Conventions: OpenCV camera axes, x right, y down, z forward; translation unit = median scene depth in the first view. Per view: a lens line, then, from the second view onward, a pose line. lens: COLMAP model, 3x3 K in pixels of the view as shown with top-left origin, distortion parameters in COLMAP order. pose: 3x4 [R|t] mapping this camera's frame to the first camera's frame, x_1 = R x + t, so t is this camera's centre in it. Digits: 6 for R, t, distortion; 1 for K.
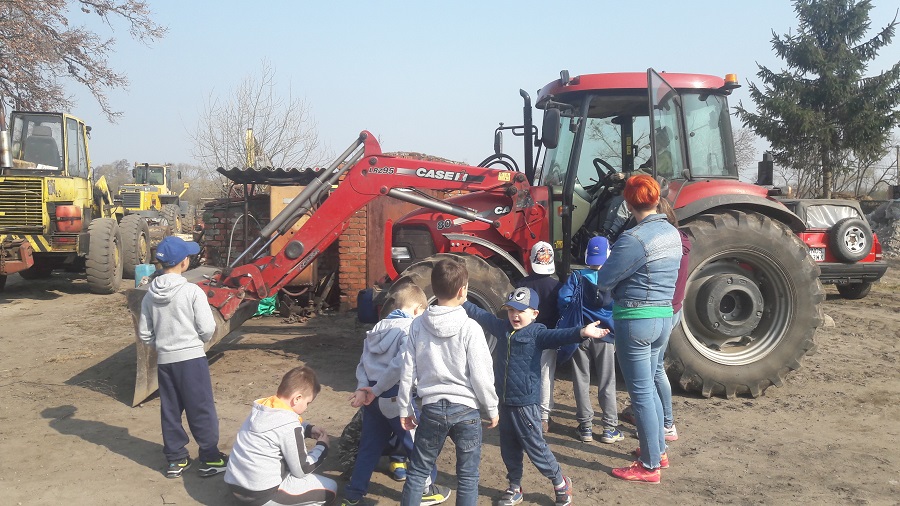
lens RADIAL K [[688.3, 0, 450.0], [0, 688.3, 253.0], [0, 0, 1]] dist [0.065386, -0.161884]
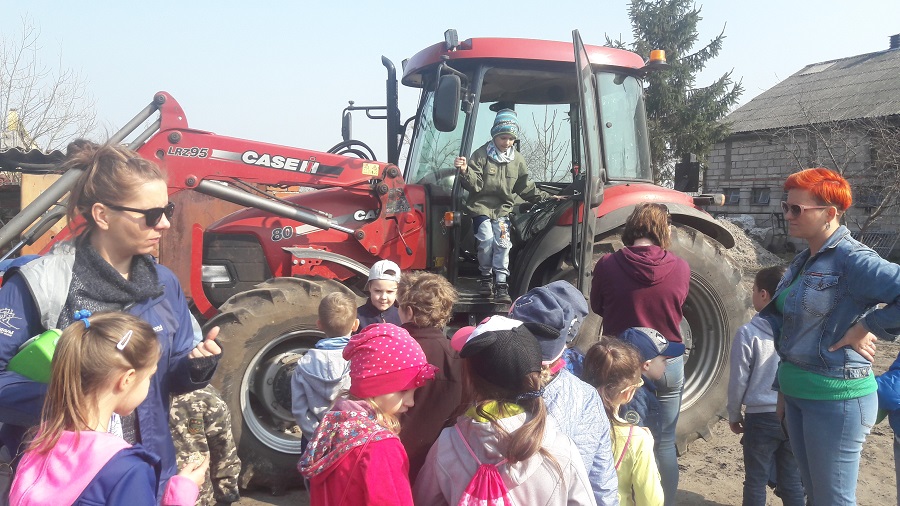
lens RADIAL K [[688.3, 0, 450.0], [0, 688.3, 253.0], [0, 0, 1]] dist [0.065386, -0.161884]
pose [[0.960813, 0.006576, 0.277119, -0.039641], [-0.005973, 0.999978, -0.003021, -0.020711], [-0.277133, 0.001248, 0.960831, 0.275786]]
